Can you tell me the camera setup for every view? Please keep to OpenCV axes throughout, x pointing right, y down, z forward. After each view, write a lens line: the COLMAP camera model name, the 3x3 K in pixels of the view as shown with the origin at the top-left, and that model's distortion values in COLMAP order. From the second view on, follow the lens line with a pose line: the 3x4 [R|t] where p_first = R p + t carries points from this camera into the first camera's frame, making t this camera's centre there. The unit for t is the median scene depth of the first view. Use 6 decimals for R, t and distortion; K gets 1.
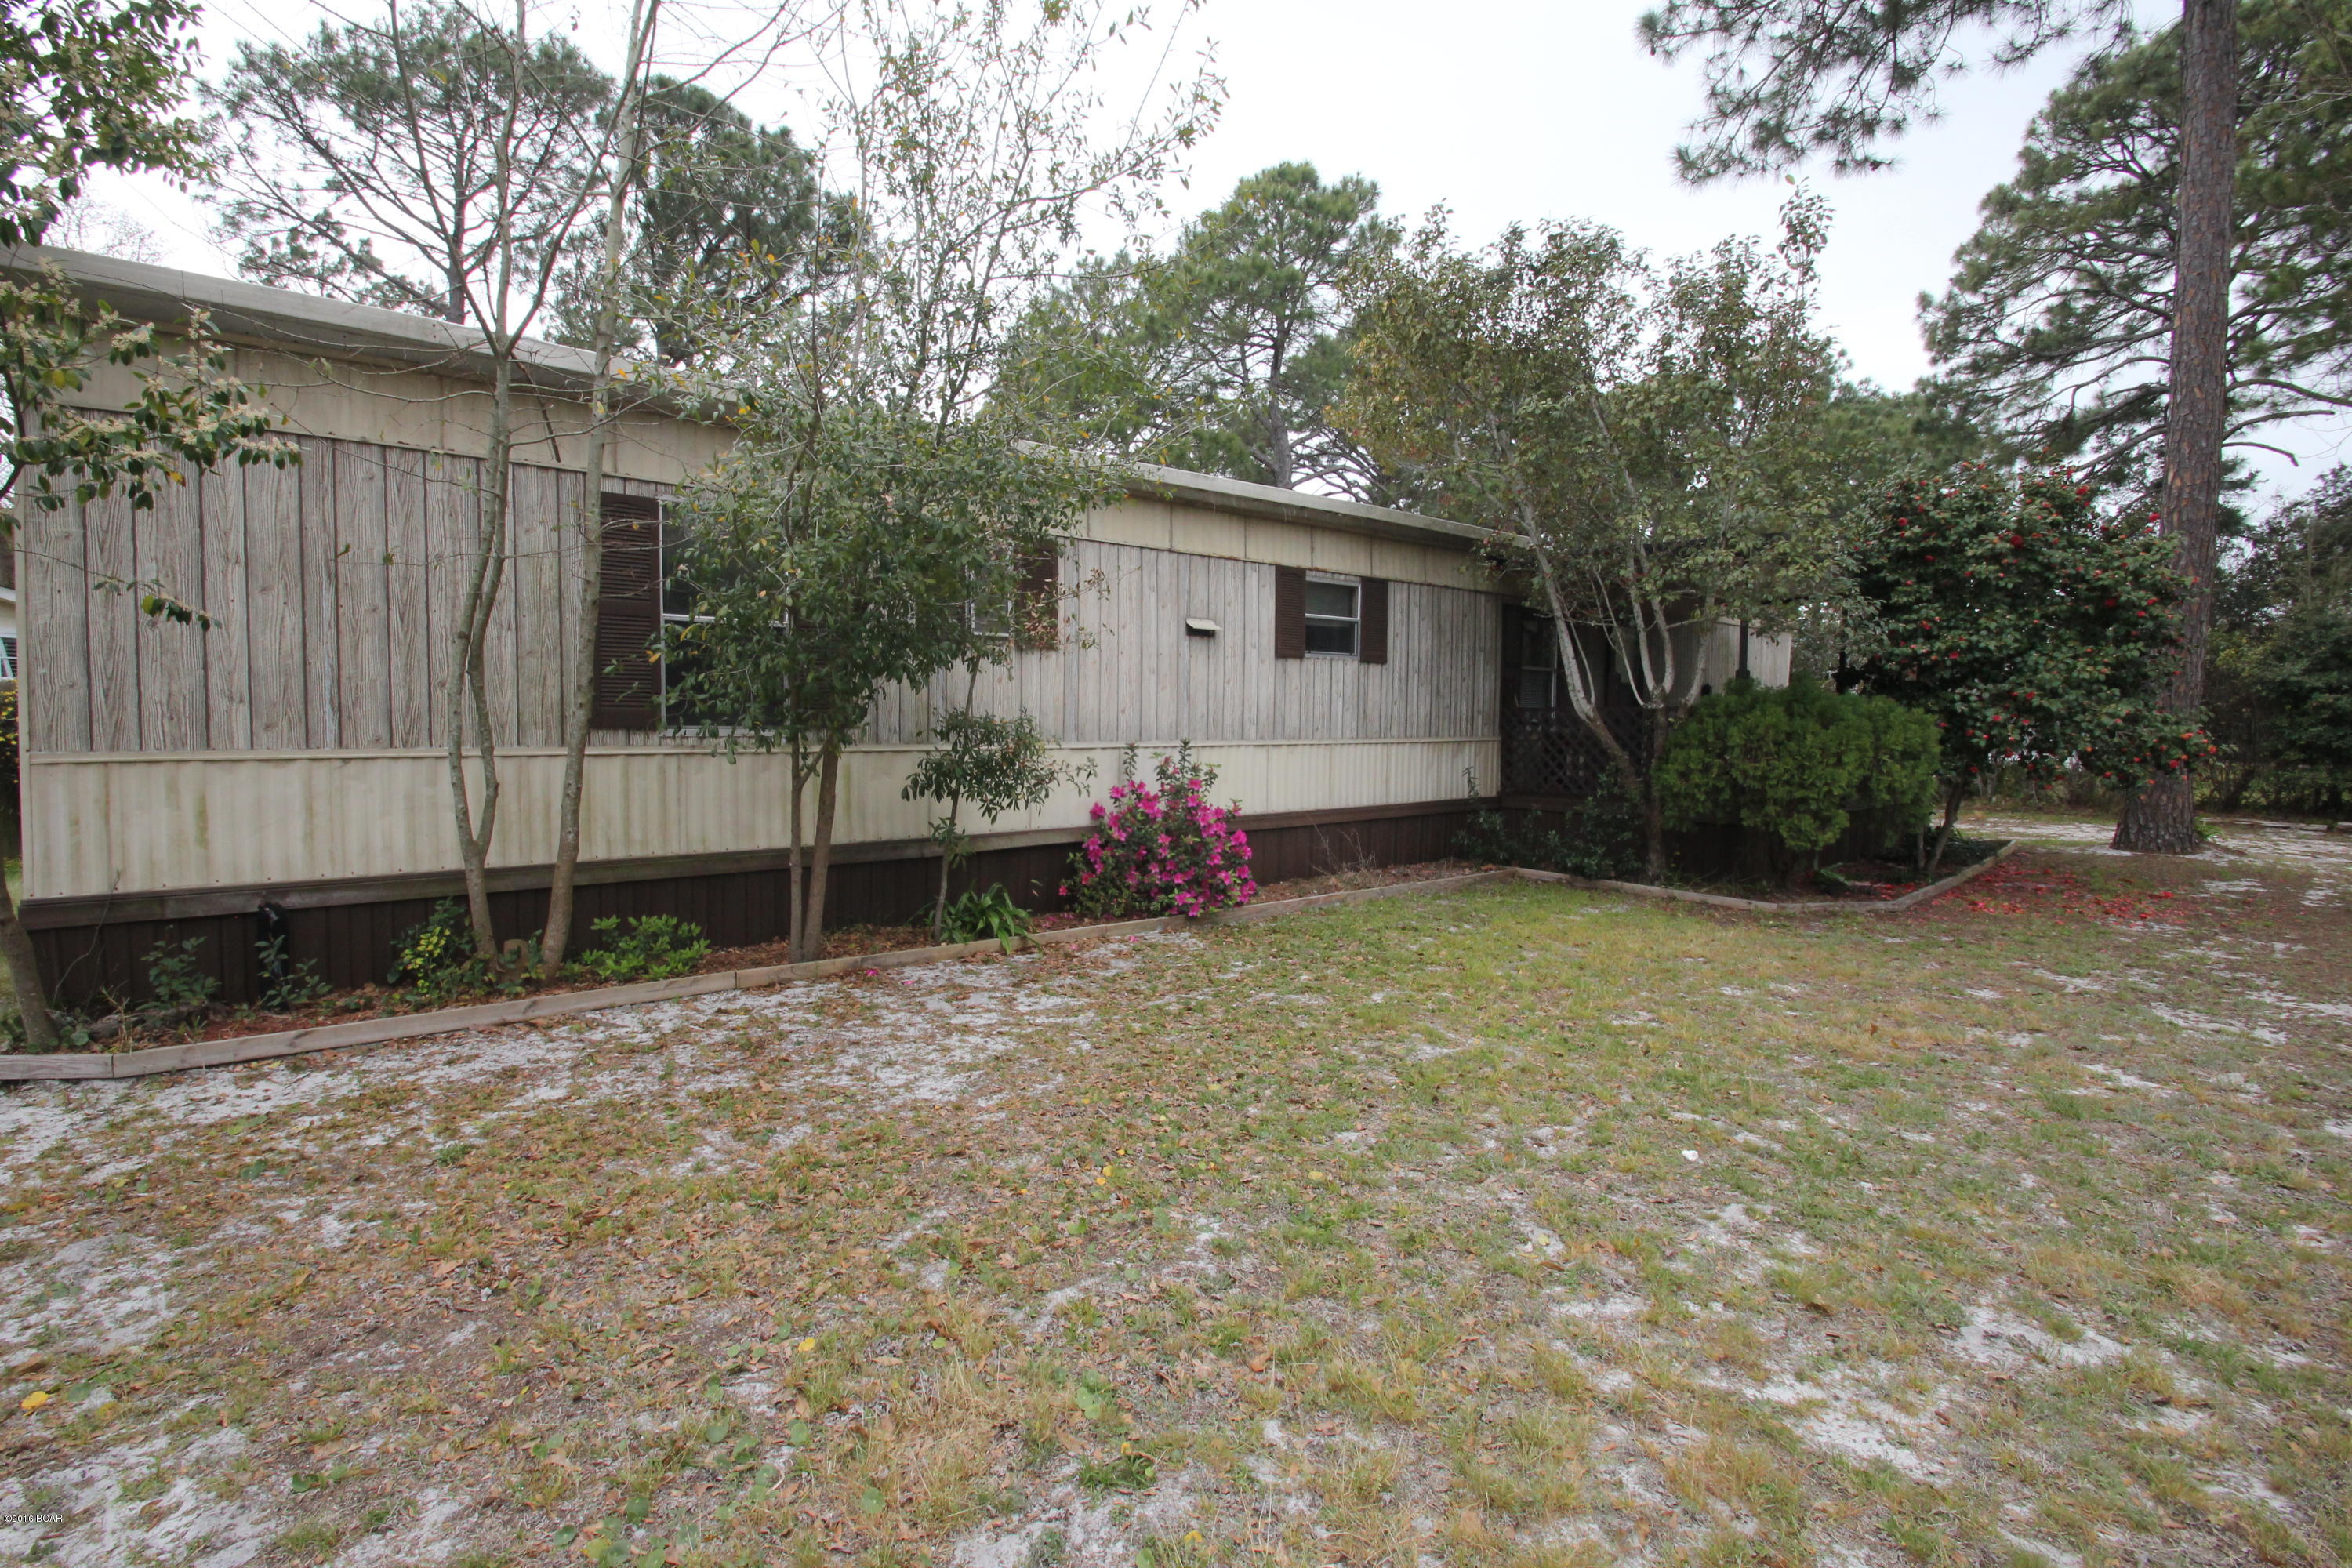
lens RADIAL K [[1086.8, 0, 1141.7], [0, 1086.8, 763.6], [0, 0, 1]] dist [0.012021, -0.017635]
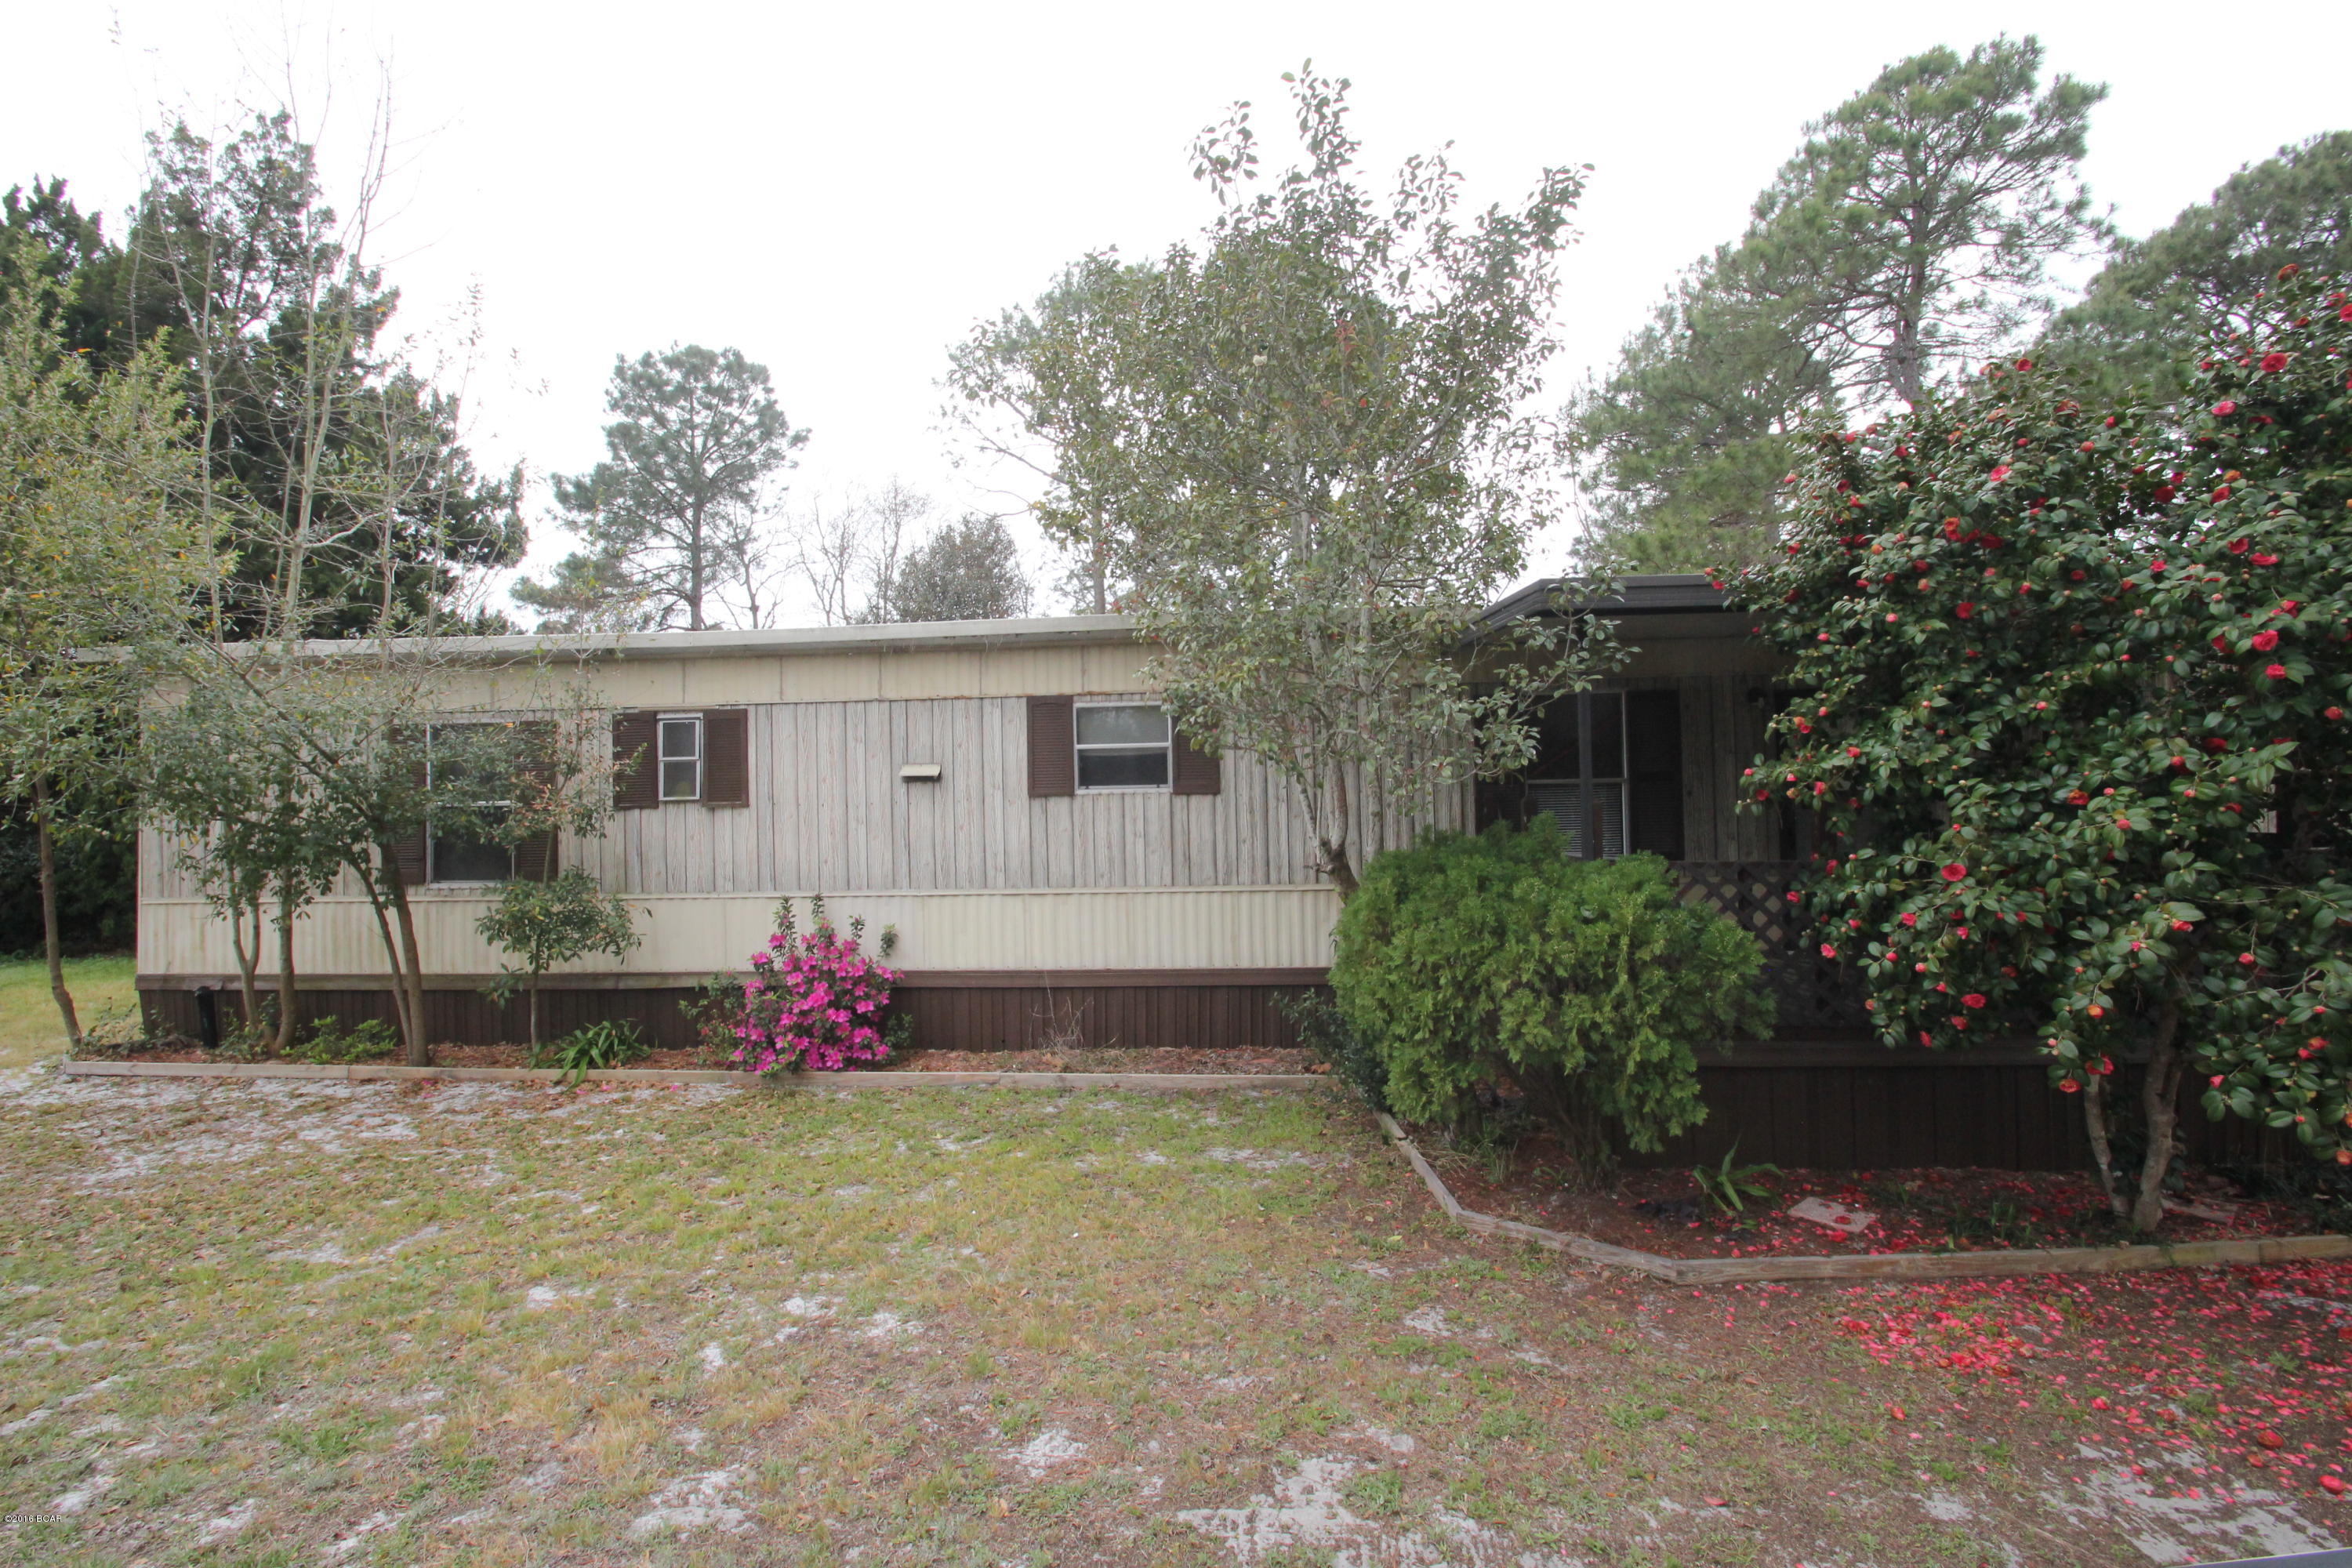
lens RADIAL K [[1086.8, 0, 1141.7], [0, 1086.8, 763.6], [0, 0, 1]] dist [0.012021, -0.017635]
pose [[0.732451, -0.034072, -0.679967, 1.047841], [-0.004948, 0.998454, -0.055360, -0.098660], [0.680802, 0.043913, 0.731150, 0.514667]]
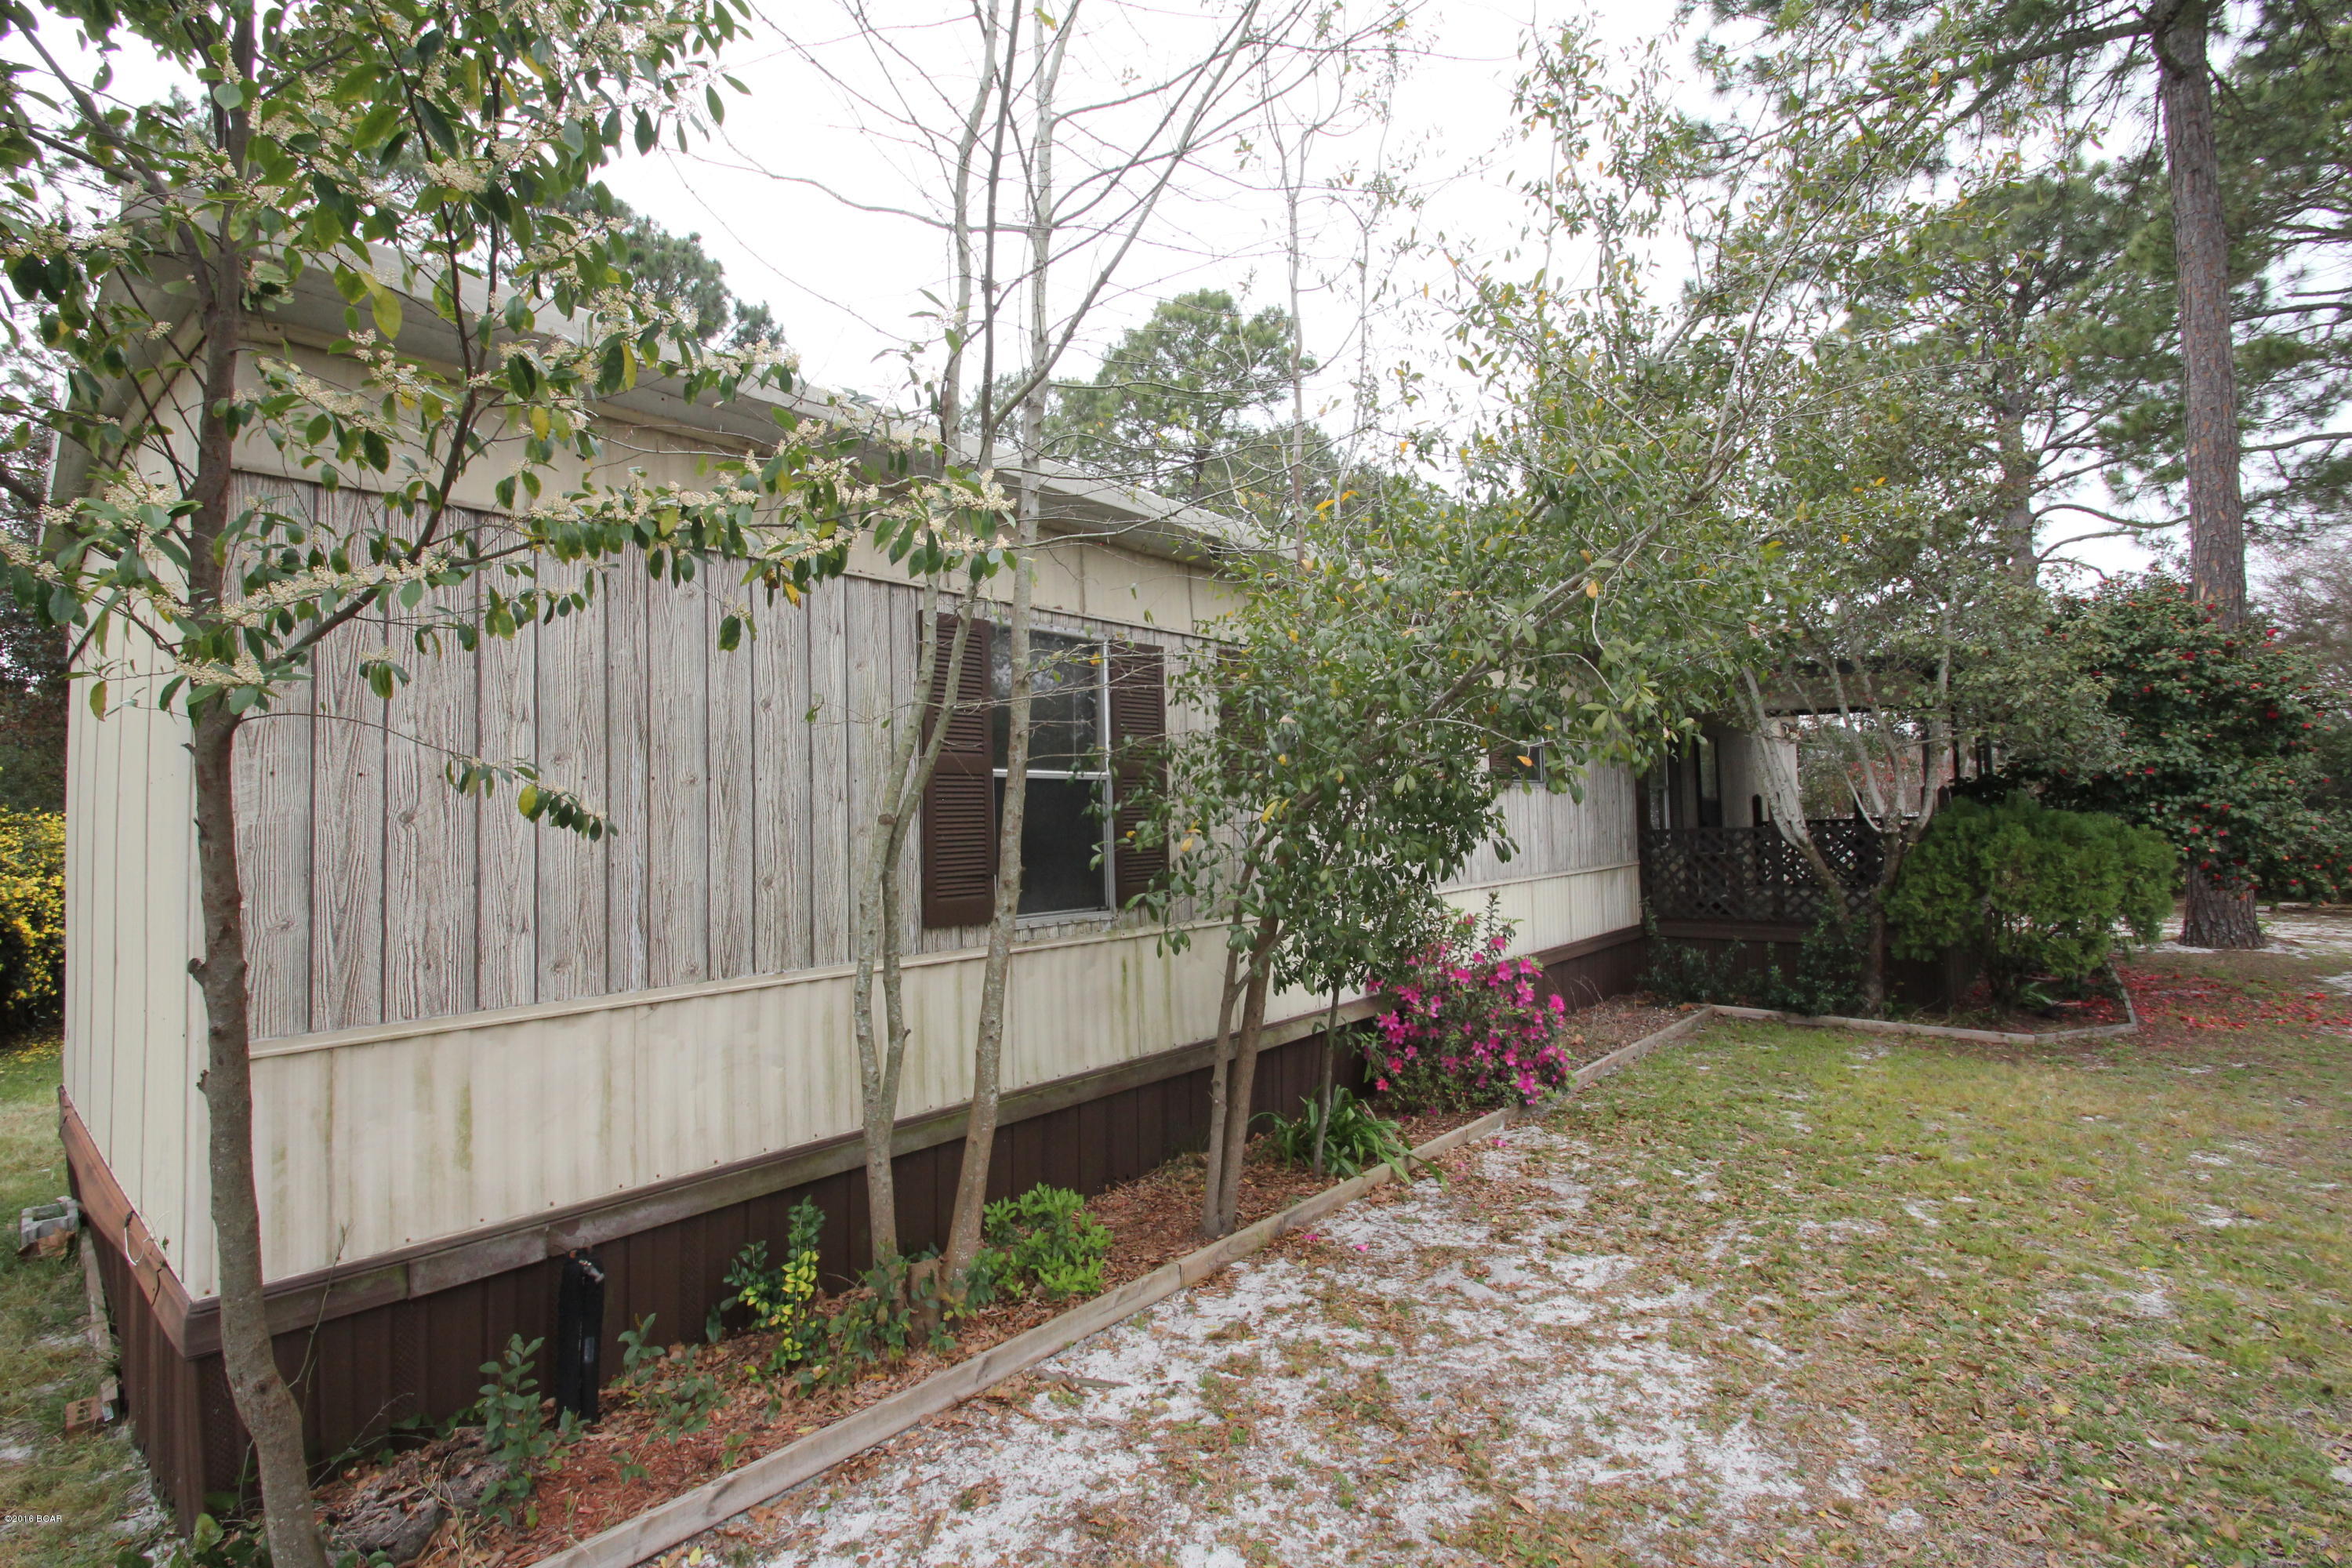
lens RADIAL K [[1086.8, 0, 1141.7], [0, 1086.8, 763.6], [0, 0, 1]] dist [0.012021, -0.017635]
pose [[0.986972, -0.023156, 0.159218, -0.423810], [0.038687, 0.994711, -0.095152, -0.060141], [-0.156173, 0.100072, 0.982647, 0.218405]]
